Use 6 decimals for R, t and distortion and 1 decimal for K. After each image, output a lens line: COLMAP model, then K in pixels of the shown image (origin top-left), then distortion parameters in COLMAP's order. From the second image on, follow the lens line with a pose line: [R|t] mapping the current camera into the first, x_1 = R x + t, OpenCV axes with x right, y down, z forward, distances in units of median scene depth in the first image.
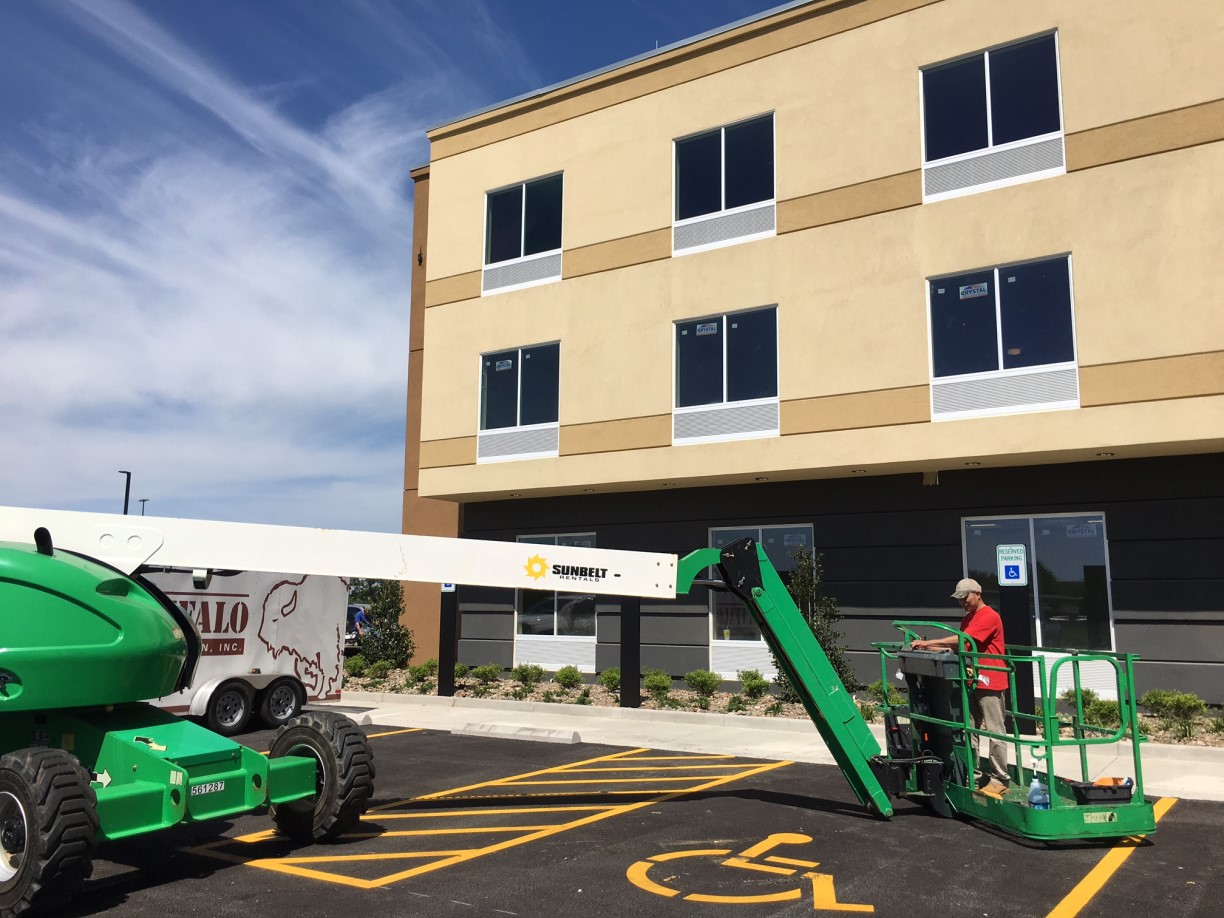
lens RADIAL K [[1045.0, 0, 602.4], [0, 1045.0, 451.7], [0, 0, 1]] dist [0.066560, -0.059443]
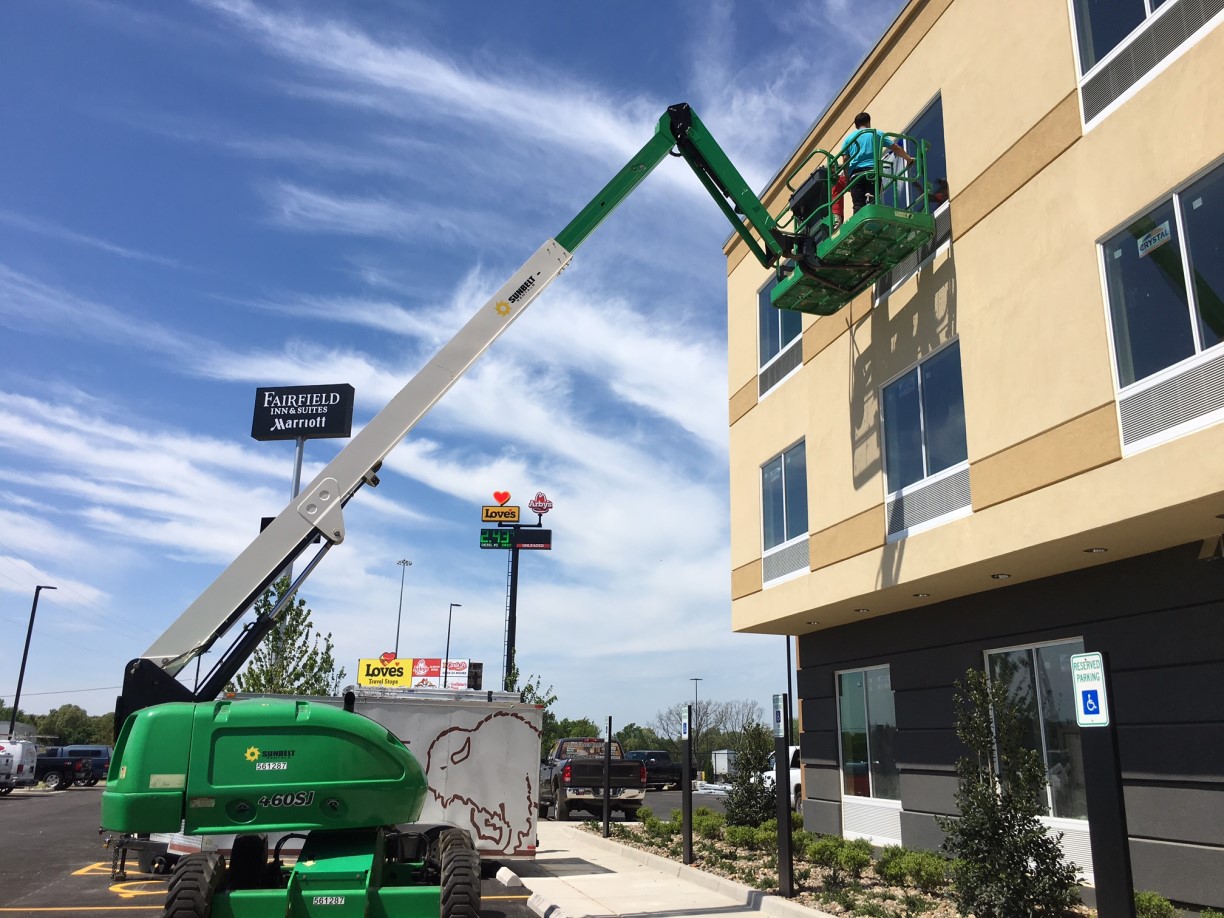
lens RADIAL K [[1045.0, 0, 602.8], [0, 1045.0, 447.4], [0, 0, 1]] dist [0.066560, -0.059443]
pose [[0.733414, -0.183136, -0.654649, 0.499824], [0.091050, 0.980814, -0.172374, 0.045324], [0.673657, 0.066816, 0.736018, 0.330850]]
